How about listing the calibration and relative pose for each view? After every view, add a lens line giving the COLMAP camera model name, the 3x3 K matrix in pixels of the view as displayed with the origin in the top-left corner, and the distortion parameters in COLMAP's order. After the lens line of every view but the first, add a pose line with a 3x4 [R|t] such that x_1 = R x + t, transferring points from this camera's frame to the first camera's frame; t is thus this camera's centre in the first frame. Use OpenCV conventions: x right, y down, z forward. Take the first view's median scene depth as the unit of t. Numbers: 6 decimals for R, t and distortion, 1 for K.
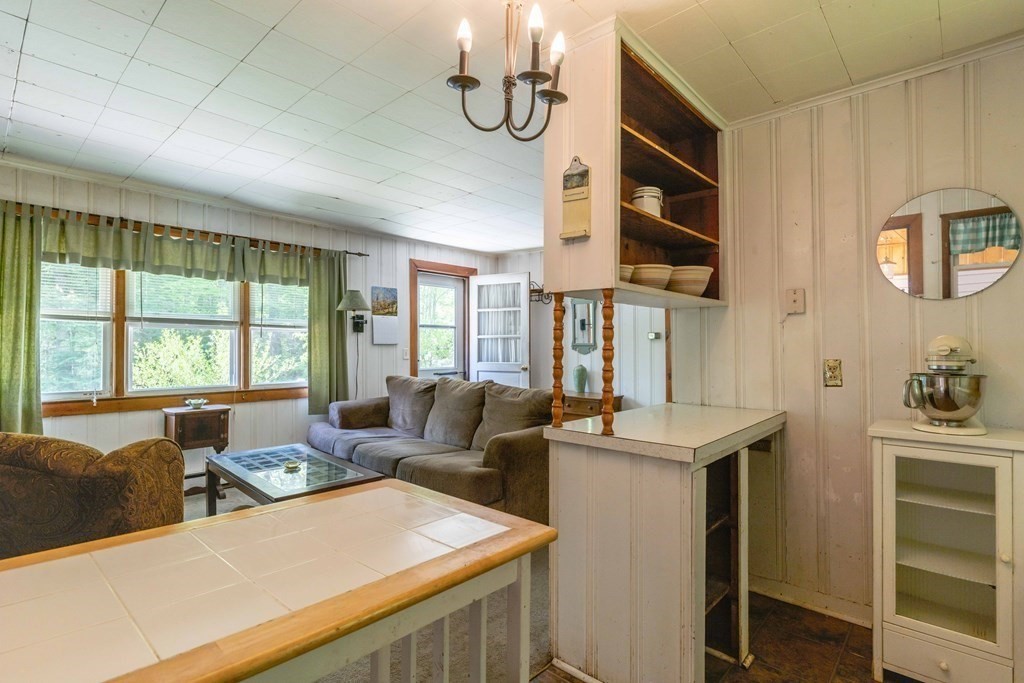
lens RADIAL K [[510.9, 0, 516.7], [0, 510.9, 339.1], [0, 0, 1]] dist [-0.005852, 0.002321]
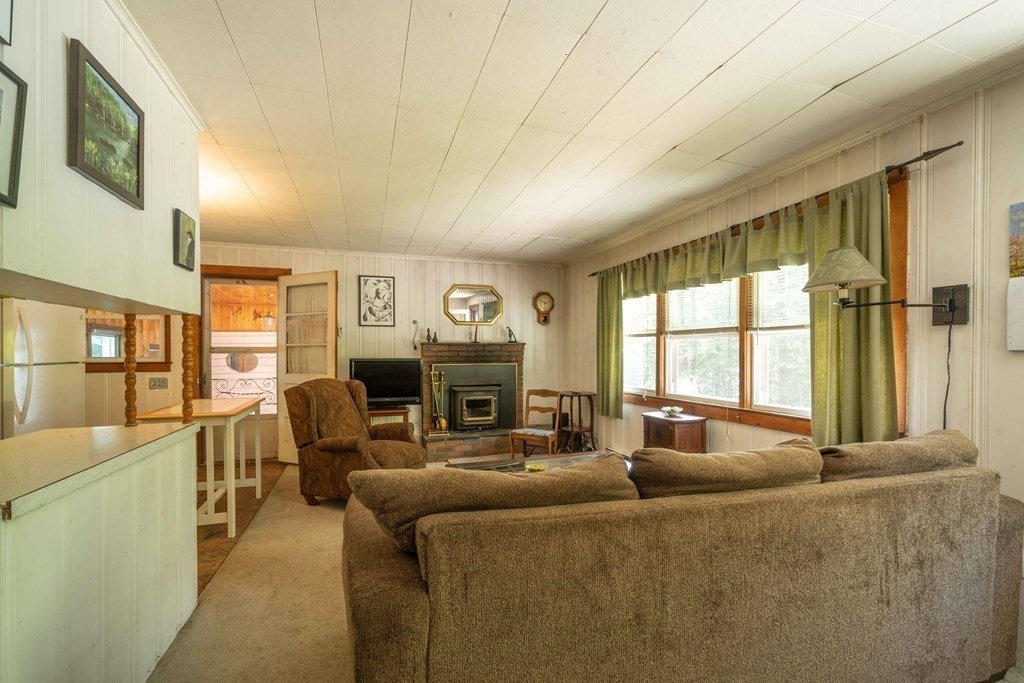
lens RADIAL K [[409.9, 0, 471.9], [0, 409.9, 360.8], [0, 0, 1]] dist [-0.000920, 0.001848]
pose [[-0.539282, 0.011721, -0.842043, 0.298828], [0.013737, 0.999893, 0.005121, 0.014096], [0.842013, -0.008806, -0.539385, 1.119850]]
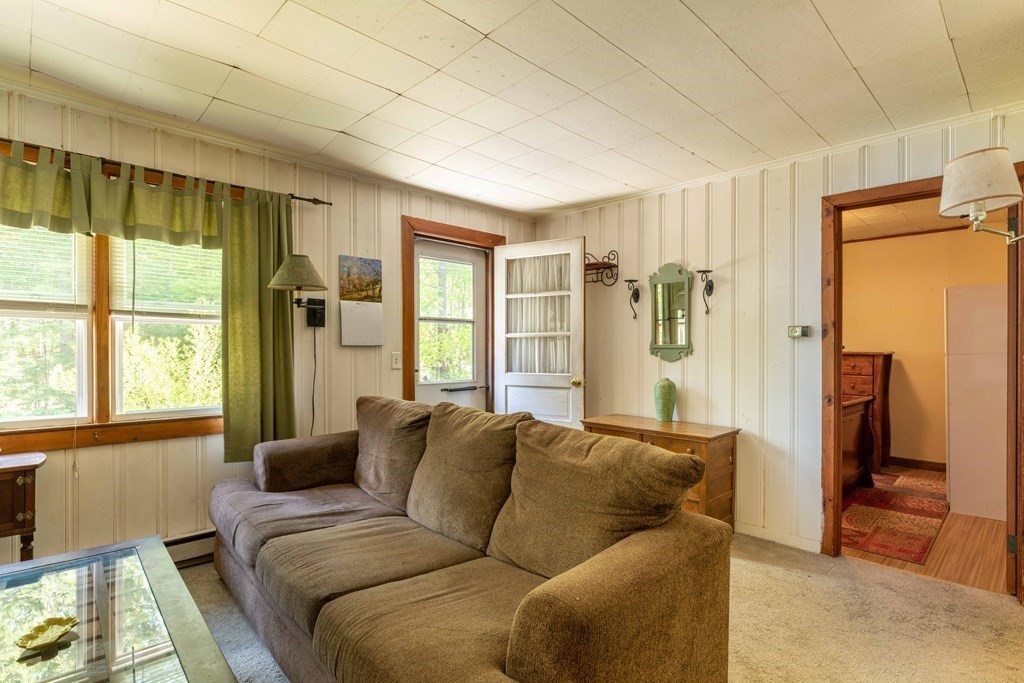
lens RADIAL K [[510.9, 0, 524.8], [0, 510.9, 354.2], [0, 0, 1]] dist [-0.005852, 0.002321]
pose [[0.998858, 0.000865, -0.047766, -0.029608], [0.000104, 0.999794, 0.020282, 0.010152], [0.047774, -0.020264, 0.998653, 0.506881]]
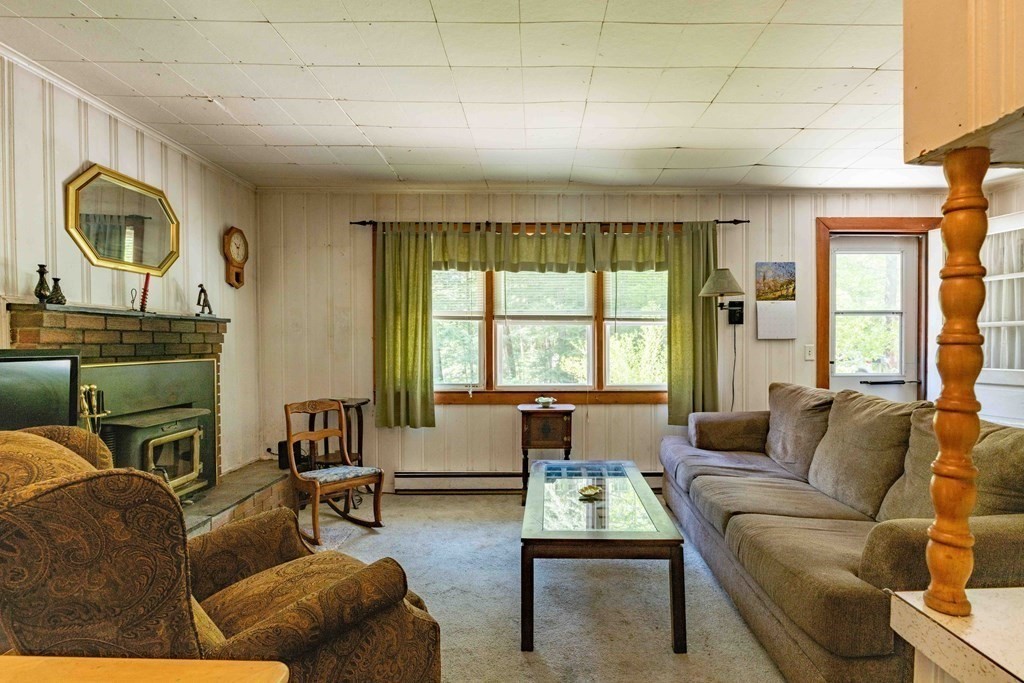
lens RADIAL K [[510.9, 0, 530.3], [0, 510.9, 352.4], [0, 0, 1]] dist [-0.005852, 0.002321]
pose [[0.671722, 0.009381, -0.740744, 0.070398], [0.013524, 0.999598, 0.024923, 0.007719], [0.740680, -0.026759, 0.671325, 0.333553]]
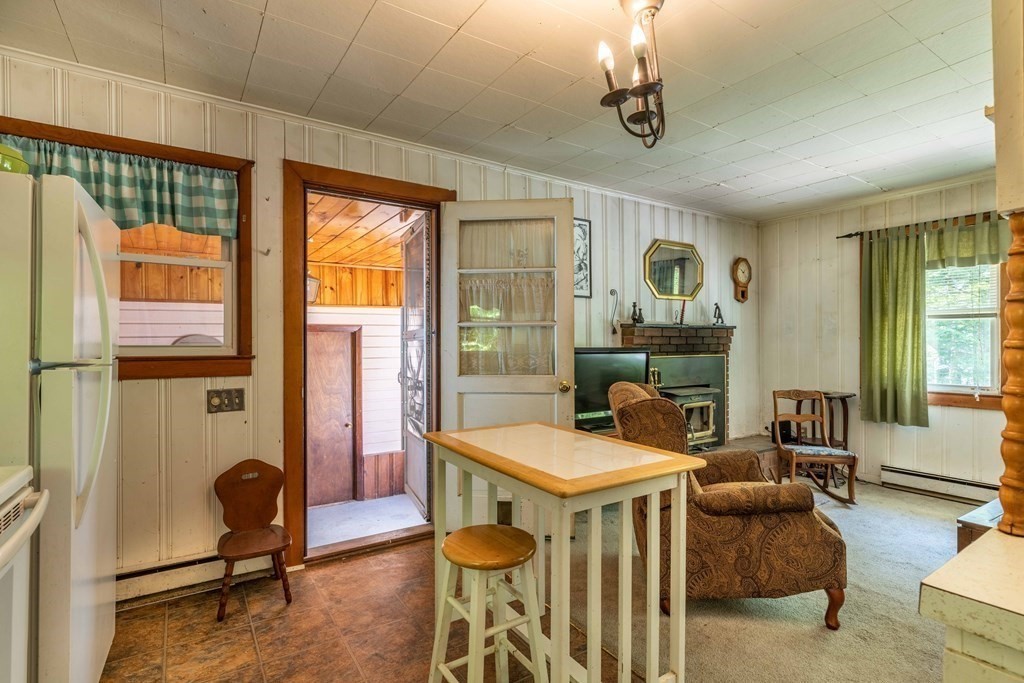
lens RADIAL K [[510.9, 0, 508.7], [0, 510.9, 344.7], [0, 0, 1]] dist [-0.005852, 0.002321]
pose [[-0.256068, -0.001151, -0.966658, 0.376039], [0.017801, 0.999824, -0.005905, 0.006735], [0.966495, -0.018719, -0.256002, 0.331204]]
